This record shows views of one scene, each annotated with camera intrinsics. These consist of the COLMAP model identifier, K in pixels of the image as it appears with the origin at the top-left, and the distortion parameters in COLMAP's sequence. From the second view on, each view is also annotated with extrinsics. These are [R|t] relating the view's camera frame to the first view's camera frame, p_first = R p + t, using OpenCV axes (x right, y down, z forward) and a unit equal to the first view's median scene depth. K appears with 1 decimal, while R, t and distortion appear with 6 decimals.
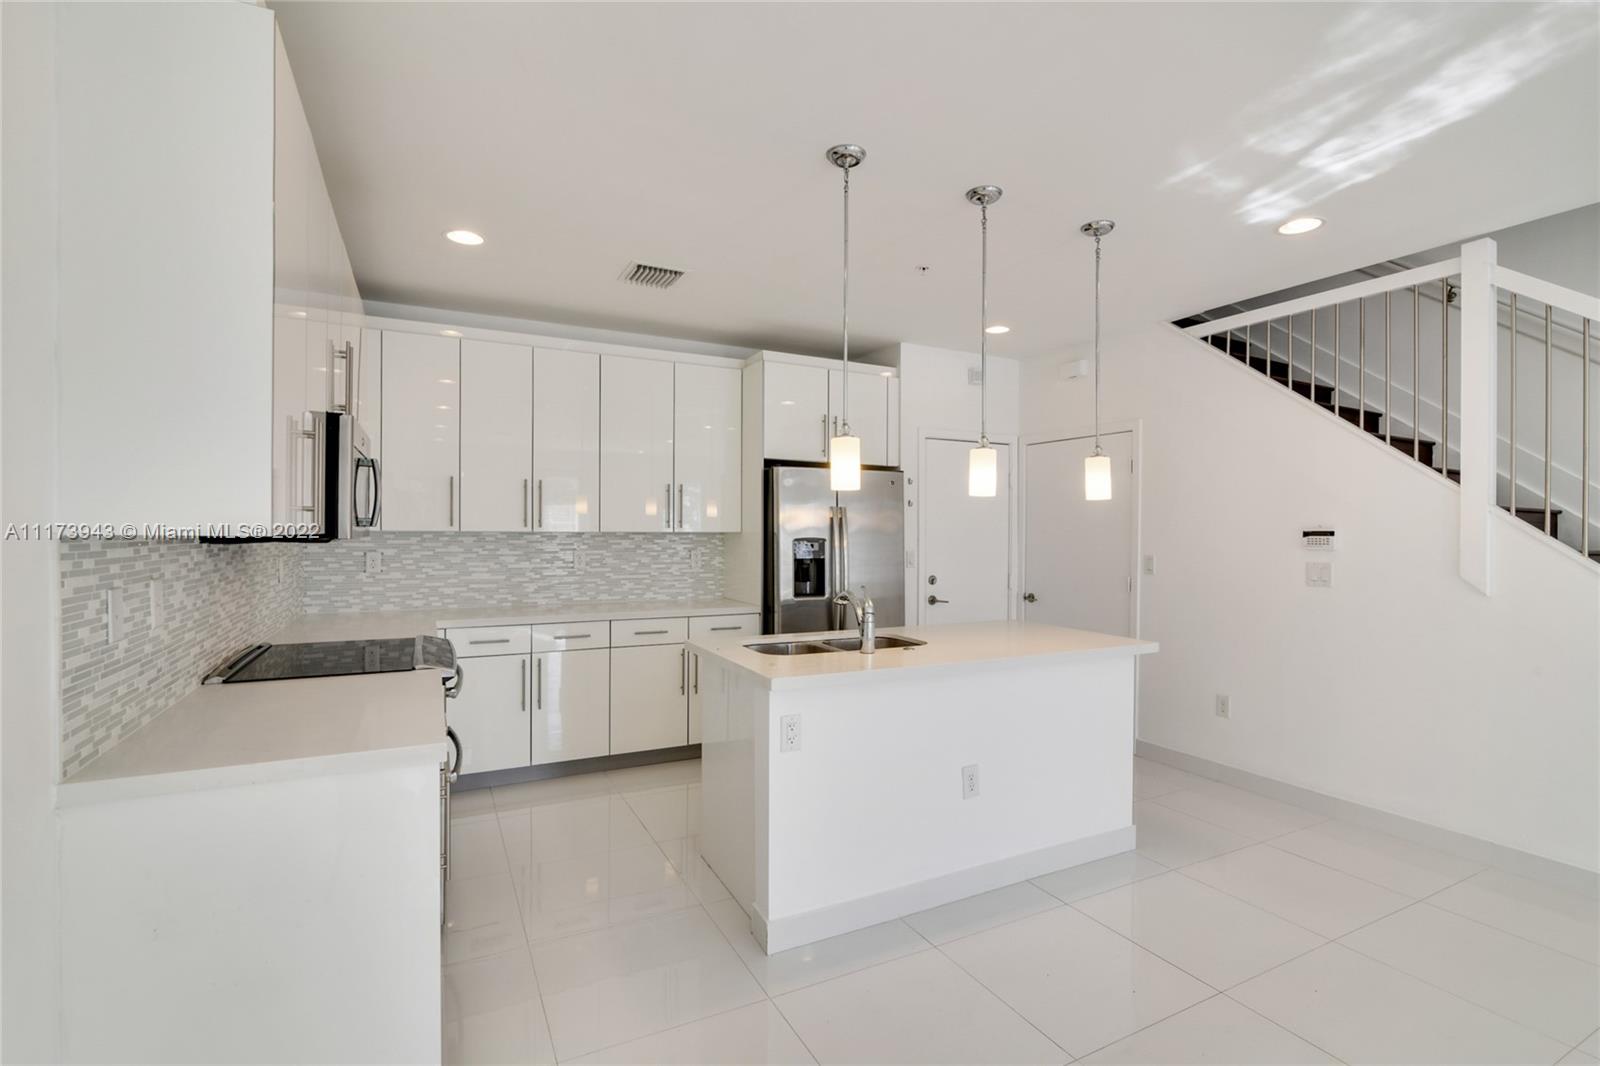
lens RADIAL K [[724.8, 0, 797.9], [0, 724.8, 540.0], [0, 0, 1]] dist [-0.017426, -0.000754]
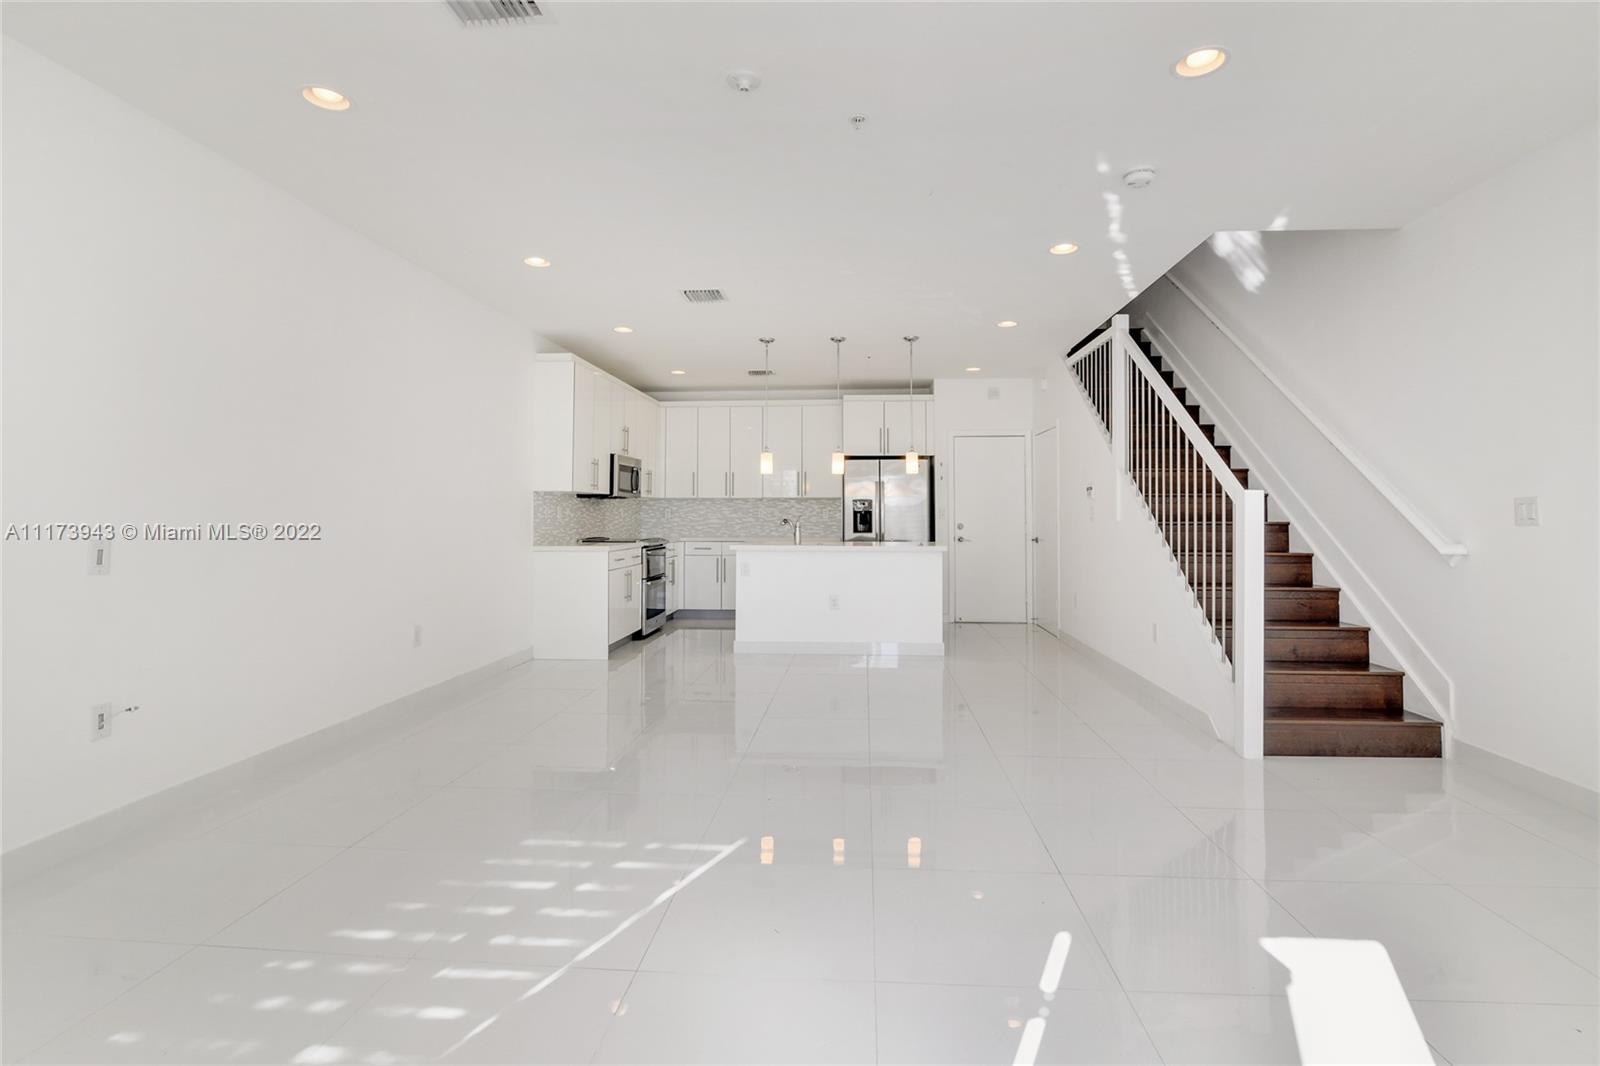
lens RADIAL K [[724.8, 0, 813.0], [0, 724.8, 503.3], [0, 0, 1]] dist [-0.017426, -0.000754]
pose [[0.861764, -0.013430, -0.507132, 0.815535], [-0.001254, 0.999590, -0.028603, 0.058160], [0.507308, 0.025285, 0.861394, -0.593857]]
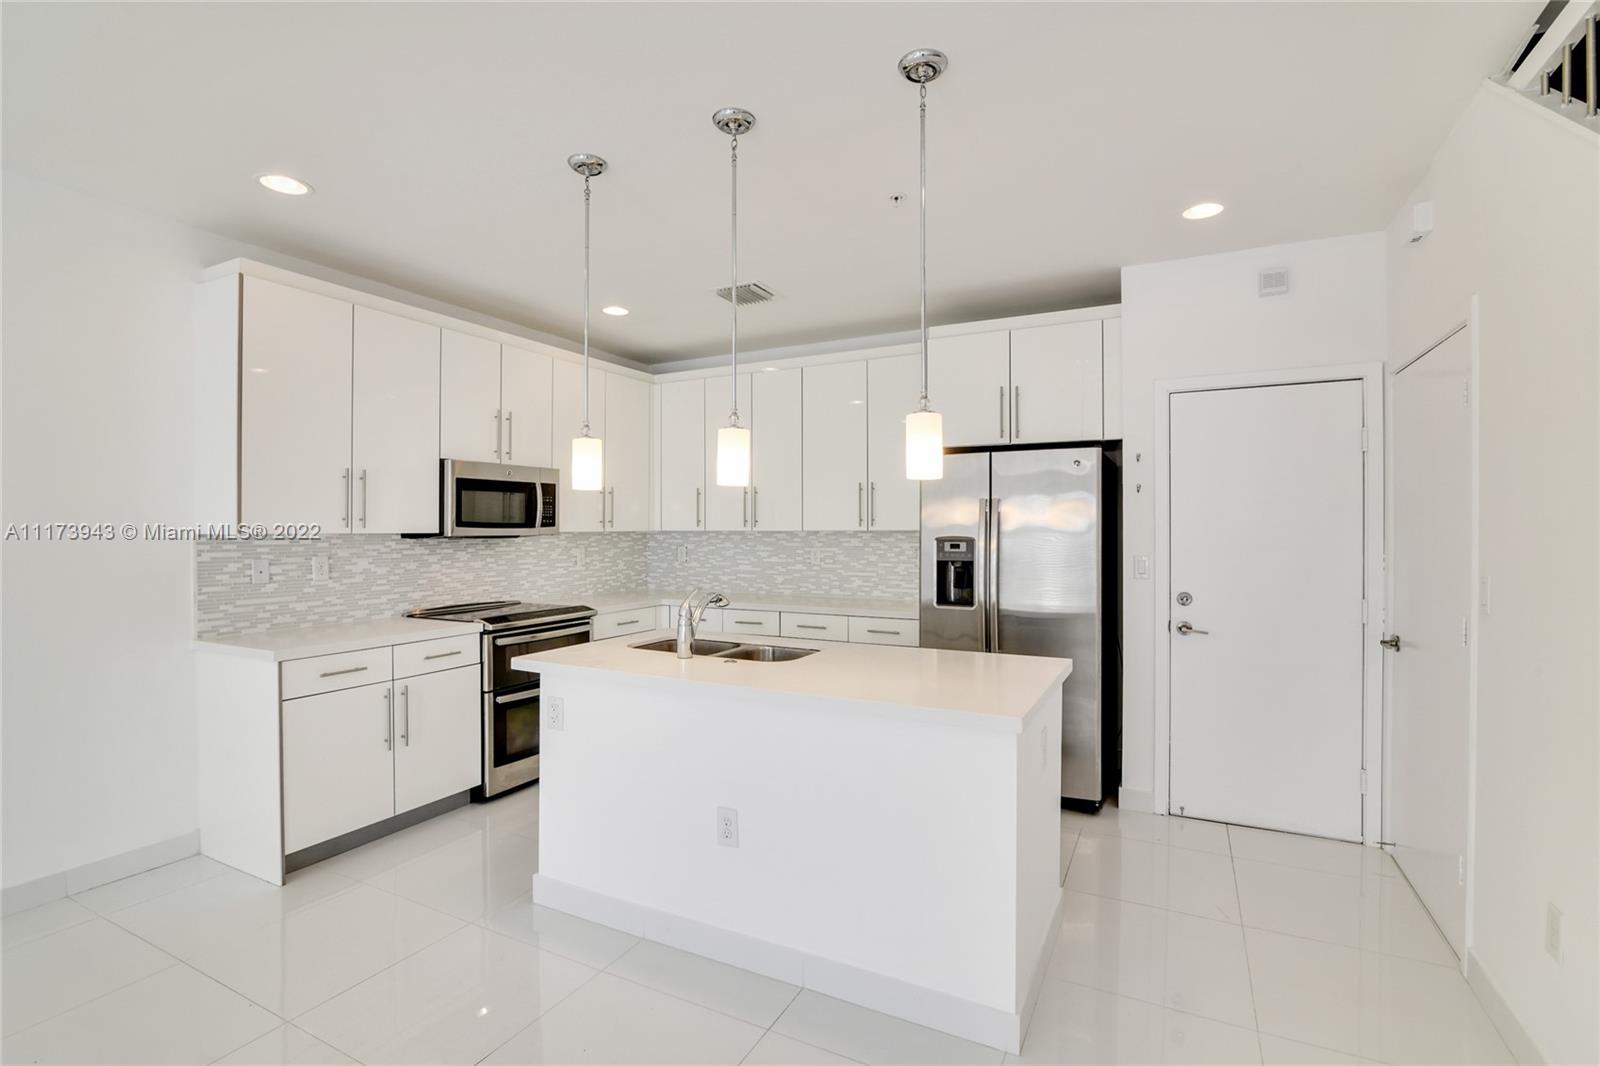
lens RADIAL K [[724.8, 0, 814.7], [0, 724.8, 534.8], [0, 0, 1]] dist [-0.017426, -0.000754]
pose [[0.600756, 0.000242, -0.799432, 0.601012], [-0.004638, 0.999984, -0.003183, -0.001675], [0.799419, 0.005620, 0.600748, 0.356233]]
